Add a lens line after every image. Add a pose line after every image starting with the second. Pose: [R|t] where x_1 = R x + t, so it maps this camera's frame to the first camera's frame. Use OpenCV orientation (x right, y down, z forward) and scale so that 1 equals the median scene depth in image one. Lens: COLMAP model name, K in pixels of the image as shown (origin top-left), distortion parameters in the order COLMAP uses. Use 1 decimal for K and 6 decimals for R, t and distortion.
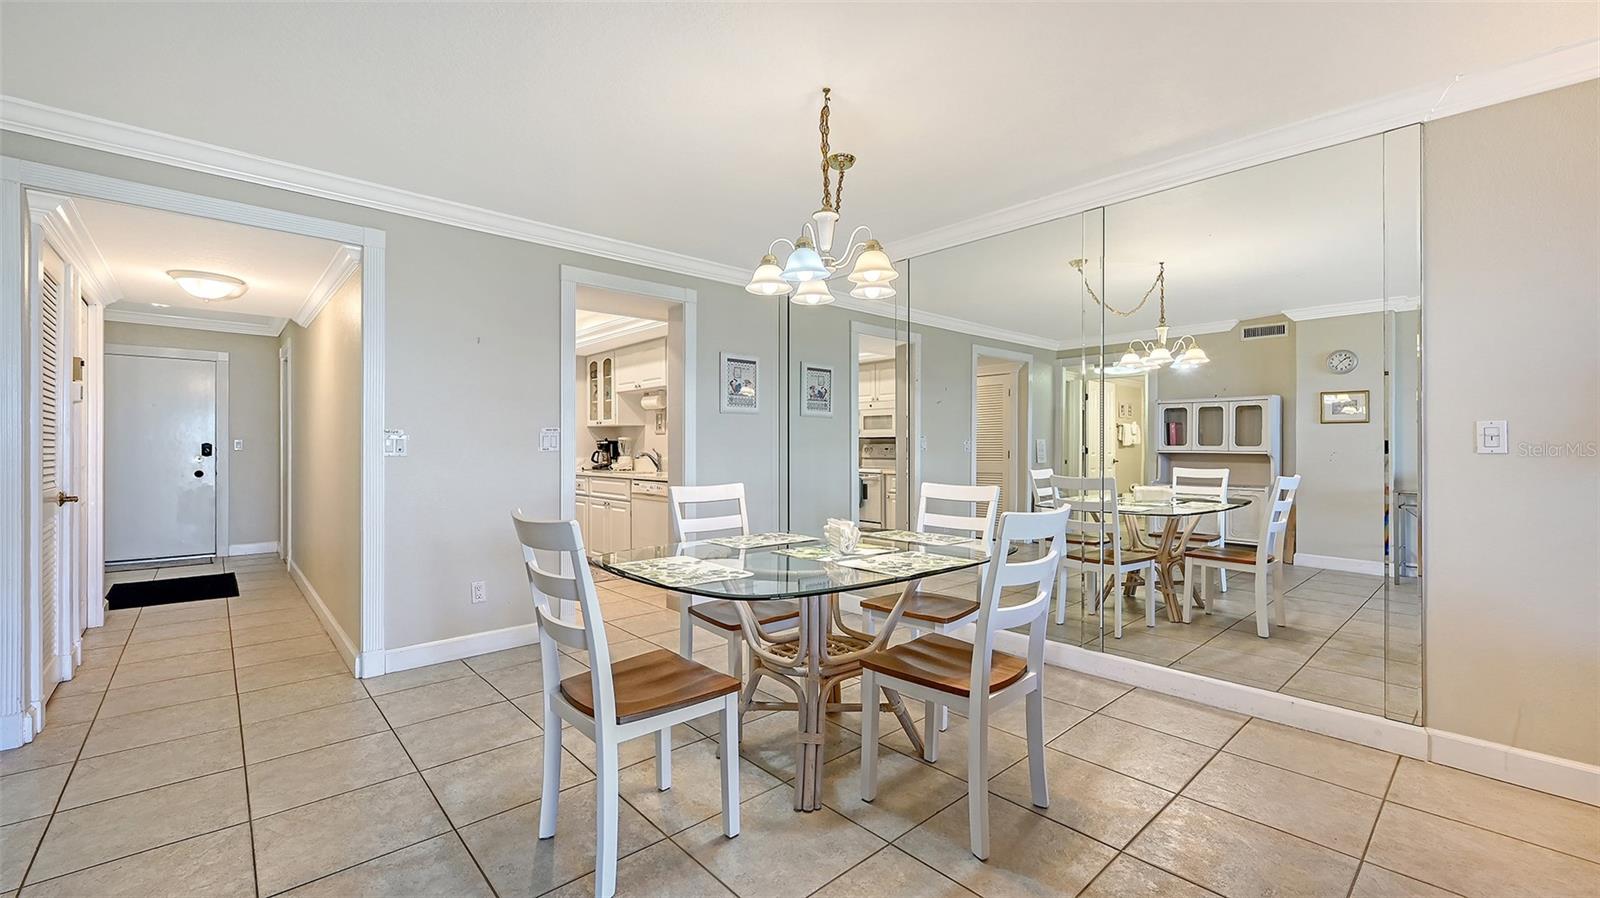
lens RADIAL K [[653.5, 0, 791.3], [0, 653.5, 442.9], [0, 0, 1]] dist [-0.000244, 0.000399]
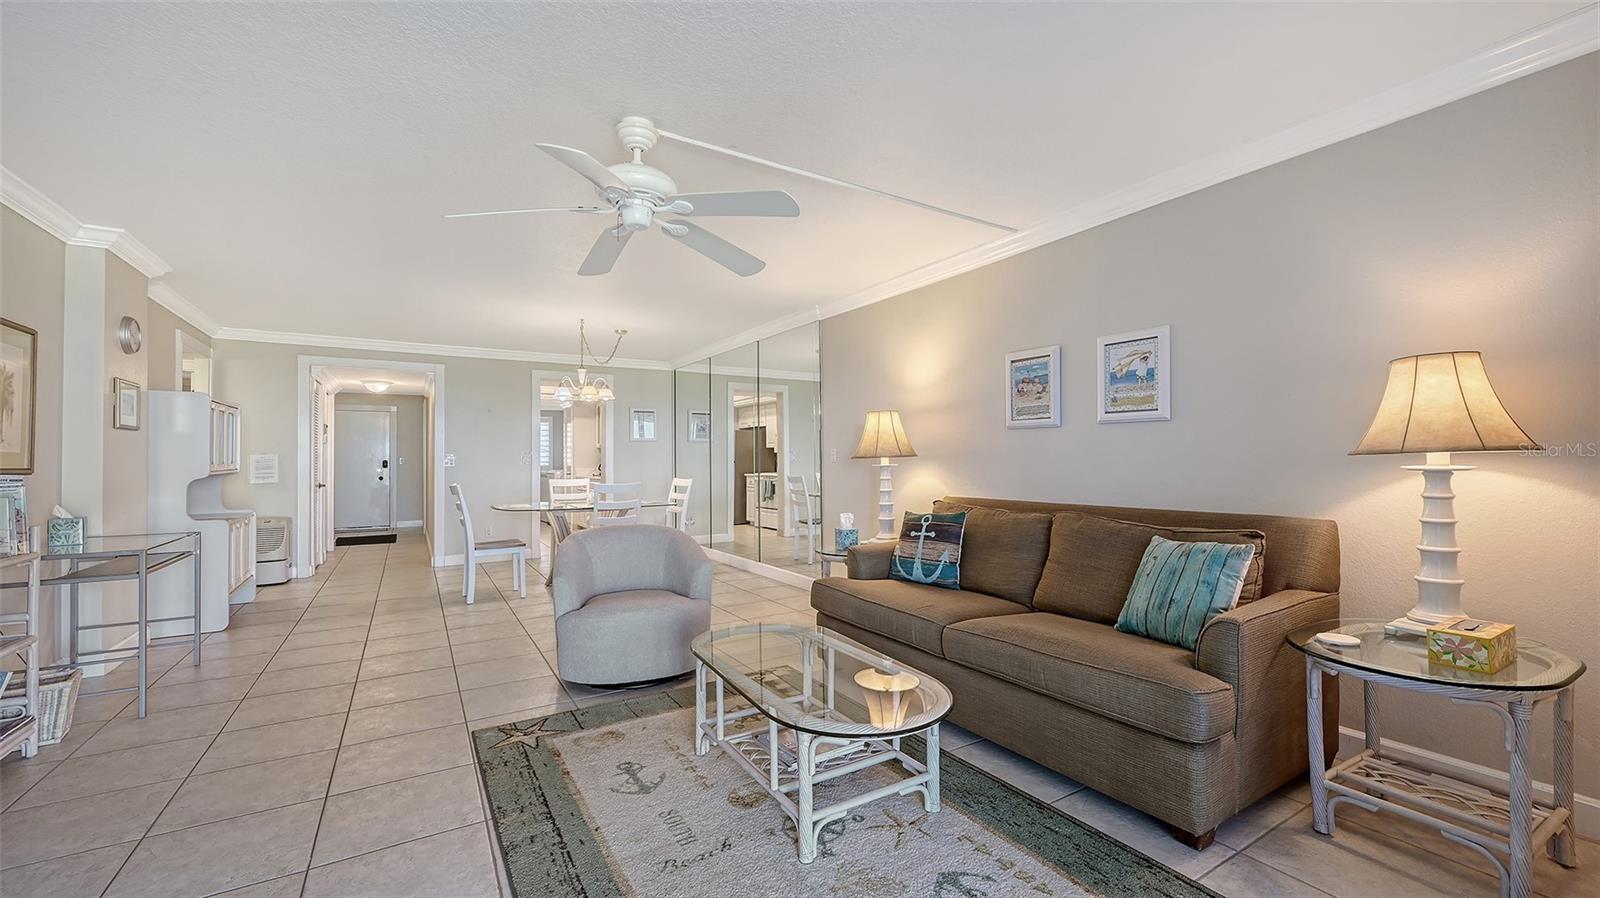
lens RADIAL K [[653.5, 0, 810.8], [0, 653.5, 442.4], [0, 0, 1]] dist [-0.000244, 0.000399]
pose [[0.984587, -0.012318, -0.174459, 0.956282], [0.009305, 0.999793, -0.018081, -0.009375], [0.174646, 0.016179, 0.984498, -0.932629]]
